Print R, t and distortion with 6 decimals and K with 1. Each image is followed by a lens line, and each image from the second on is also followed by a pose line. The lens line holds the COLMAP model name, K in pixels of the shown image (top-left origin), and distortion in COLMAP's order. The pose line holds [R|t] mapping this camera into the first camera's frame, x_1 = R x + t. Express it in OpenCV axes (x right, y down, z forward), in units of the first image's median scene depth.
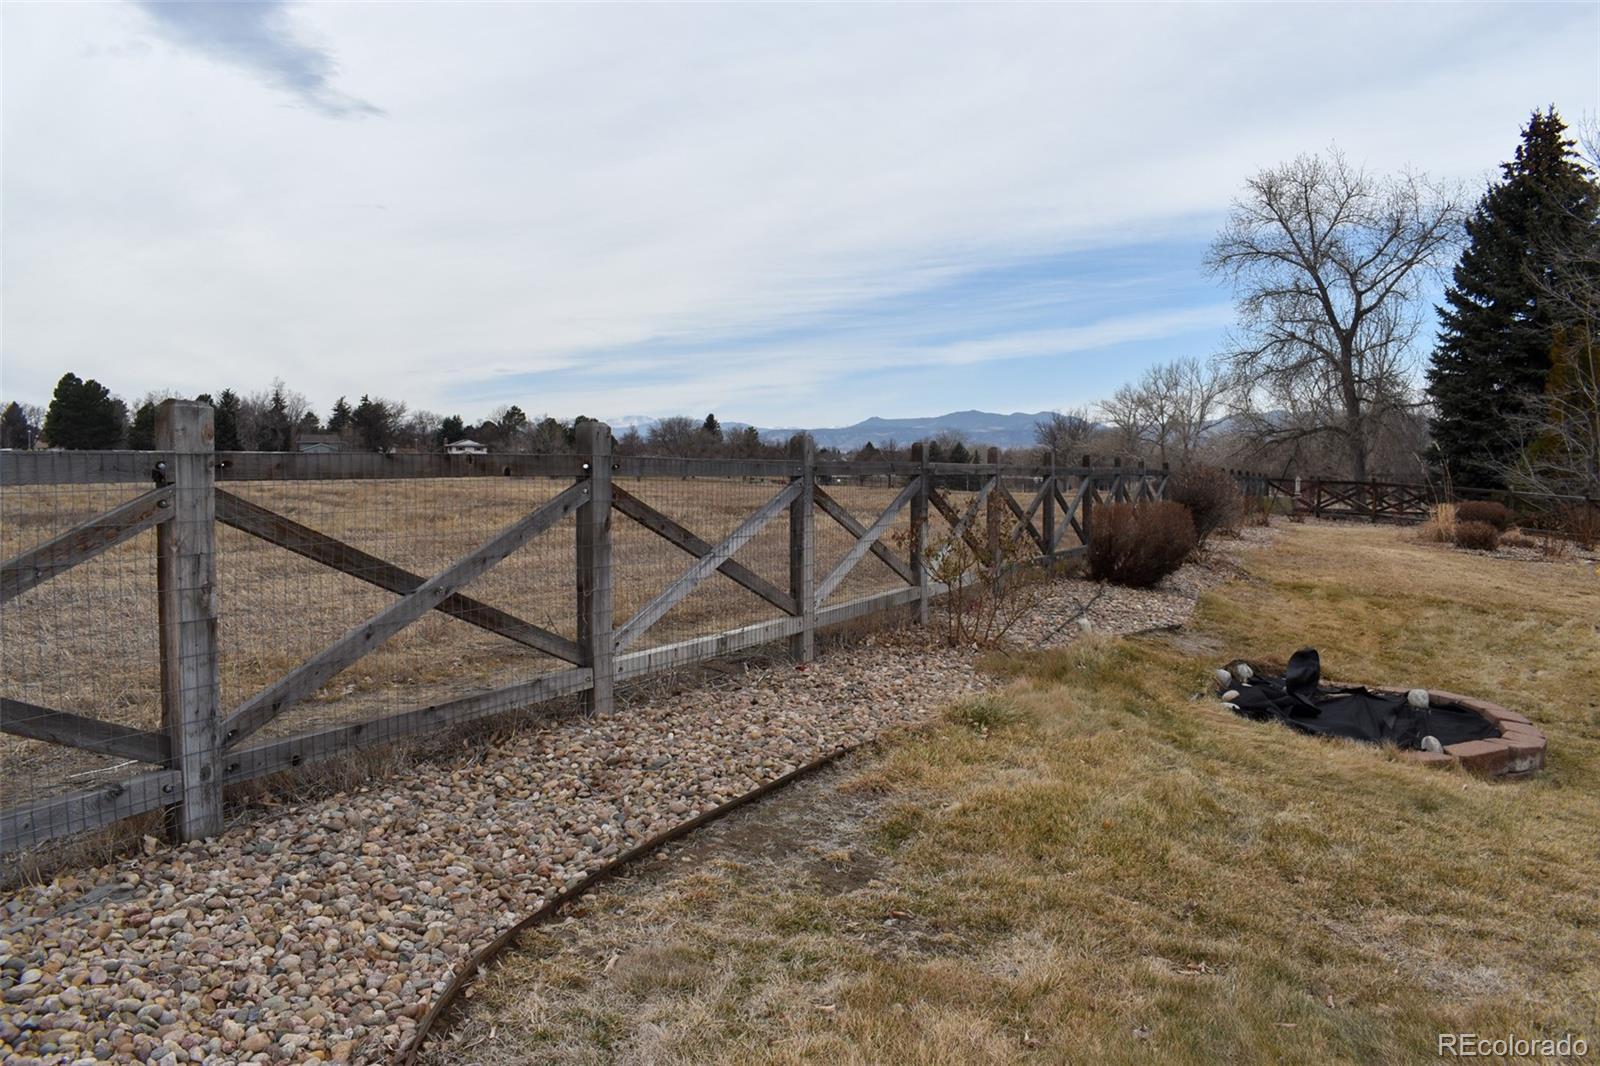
lens RADIAL K [[1235.9, 0, 807.0], [0, 1235.9, 529.1], [0, 0, 1]] dist [-0.105313, 0.024002]
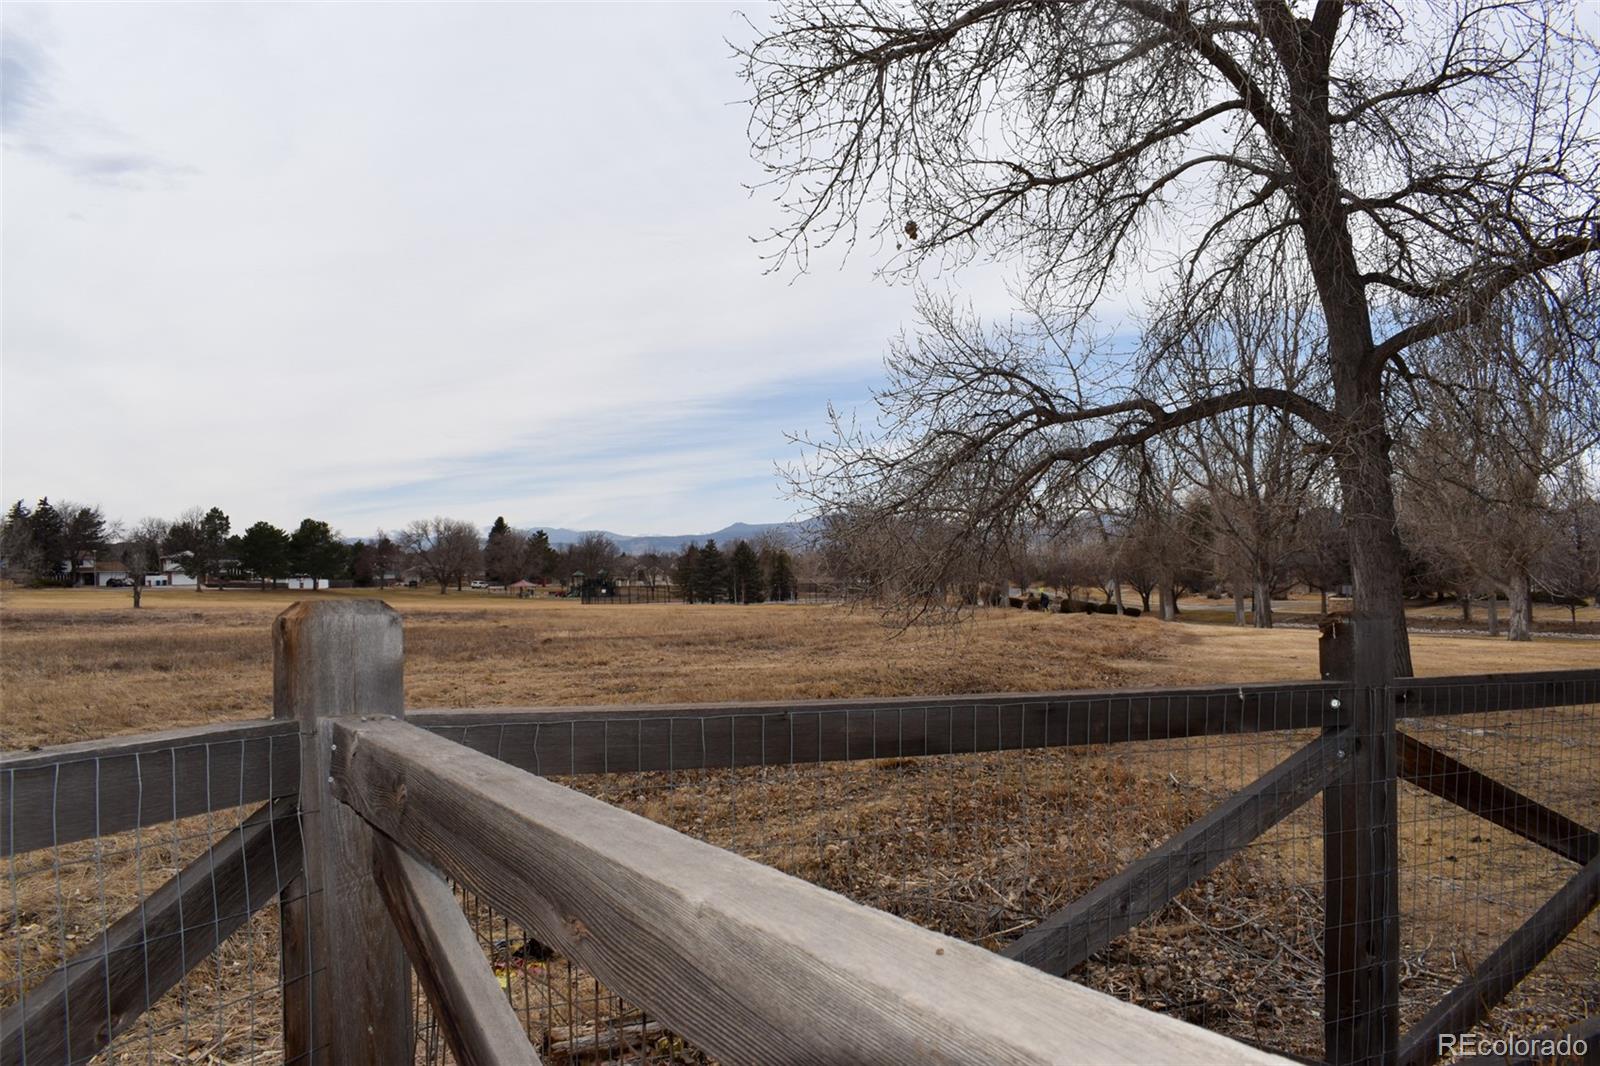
lens RADIAL K [[1235.9, 0, 807.0], [0, 1235.9, 529.1], [0, 0, 1]] dist [-0.105313, 0.024002]
pose [[0.993932, -0.018845, 0.108372, 0.106183], [0.028057, 0.996061, -0.084111, -0.012119], [-0.106360, 0.086641, 0.990546, 0.261605]]
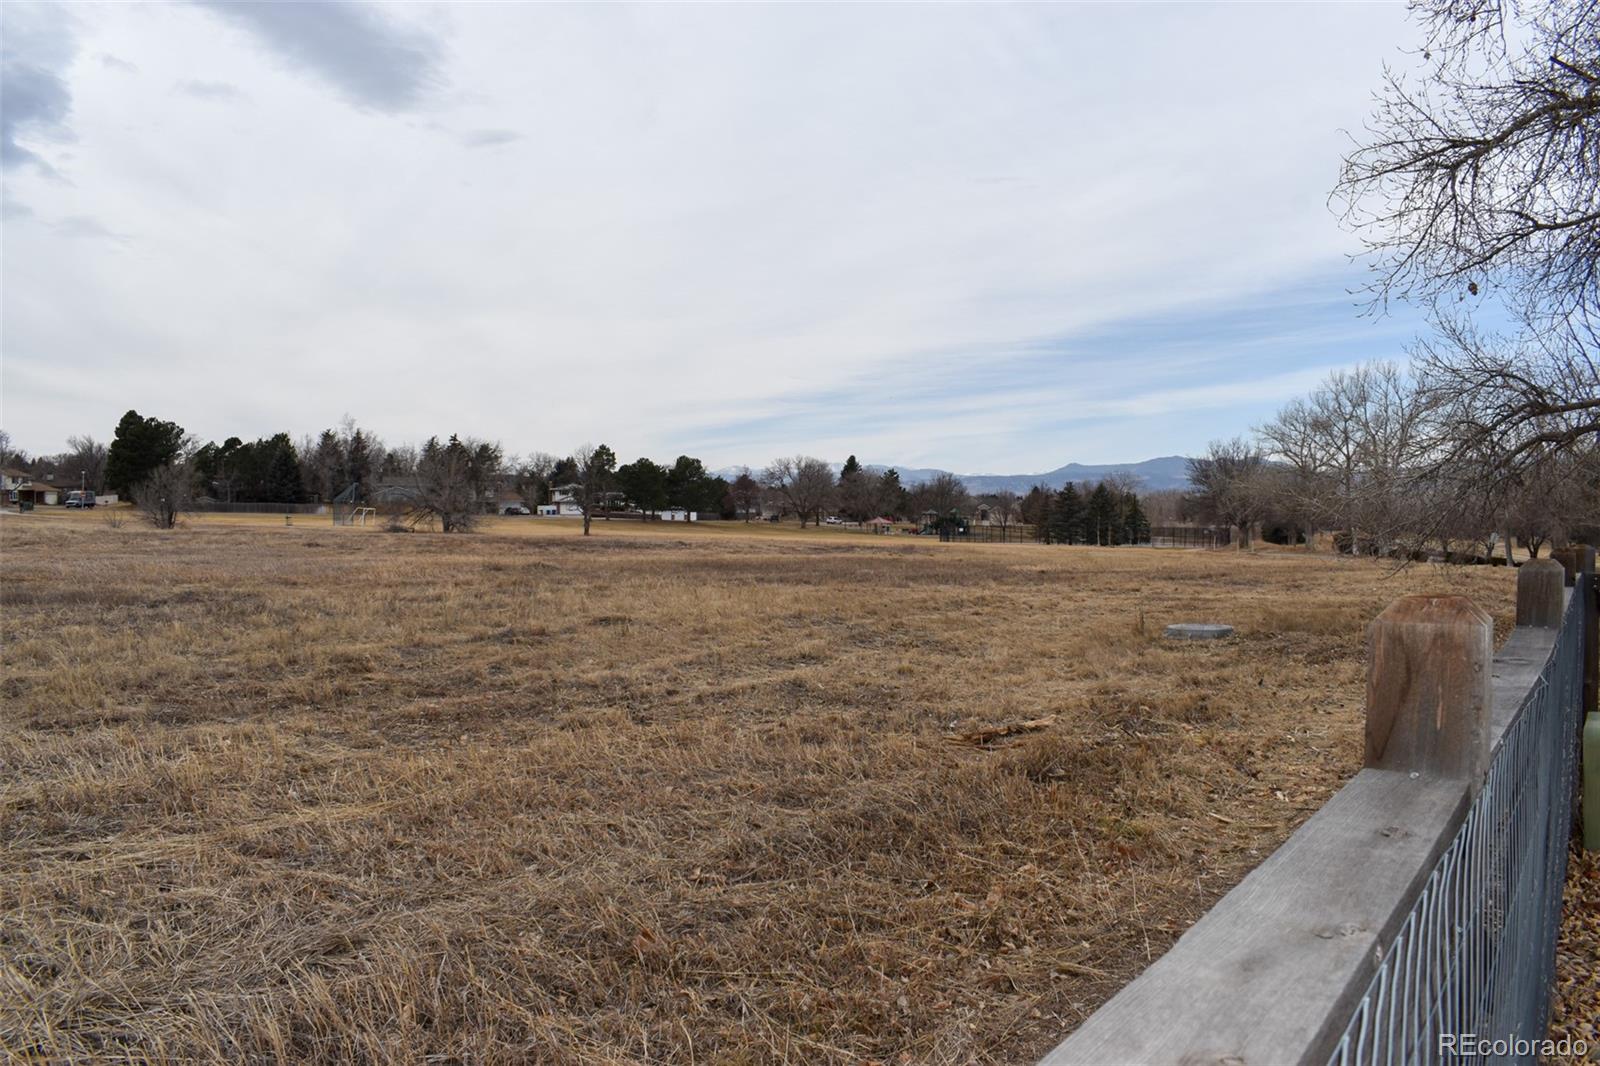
lens RADIAL K [[1235.9, 0, 807.0], [0, 1235.9, 529.1], [0, 0, 1]] dist [-0.105313, 0.024002]
pose [[0.987302, 0.003828, -0.158806, 0.082023], [-0.009866, 0.999257, -0.037249, -0.011218], [0.158545, 0.038343, 0.986607, 0.225366]]
